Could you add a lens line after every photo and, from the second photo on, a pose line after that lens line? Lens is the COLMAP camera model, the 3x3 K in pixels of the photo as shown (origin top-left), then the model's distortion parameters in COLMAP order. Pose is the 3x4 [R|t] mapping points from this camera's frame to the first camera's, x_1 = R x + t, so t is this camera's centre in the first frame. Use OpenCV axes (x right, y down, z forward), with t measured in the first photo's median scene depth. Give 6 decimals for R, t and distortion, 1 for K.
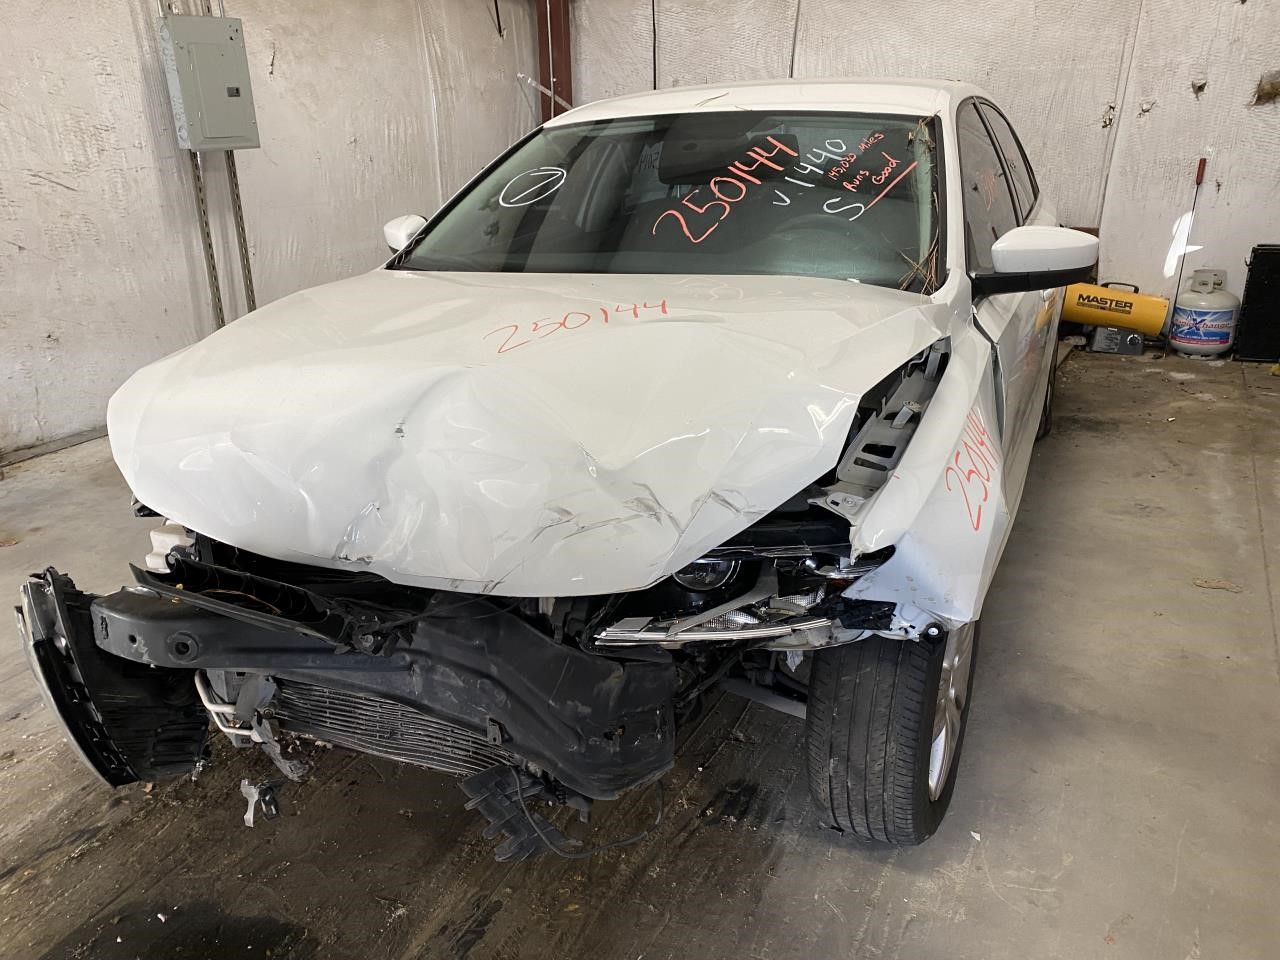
lens RADIAL K [[974.3, 0, 631.2], [0, 974.3, 473.2], [0, 0, 1]] dist [0.007836, -0.000859]
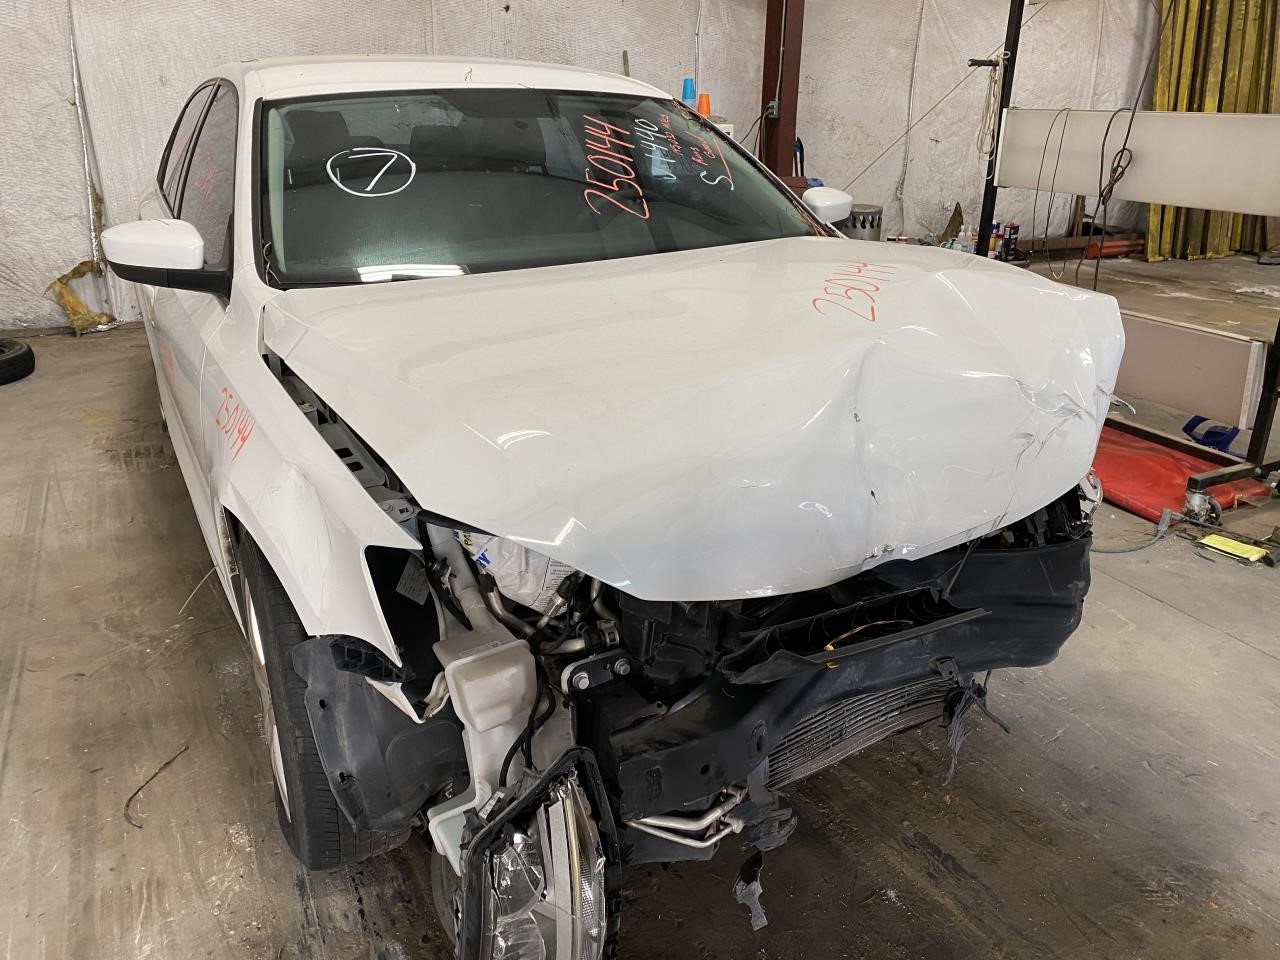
lens RADIAL K [[974.3, 0, 643.4], [0, 974.3, 476.5], [0, 0, 1]] dist [0.007836, -0.000859]
pose [[0.587609, -0.270025, 0.762760, -1.050894], [0.258694, 0.955891, 0.139105, -0.164301], [-0.766677, 0.115582, 0.631544, 0.527772]]
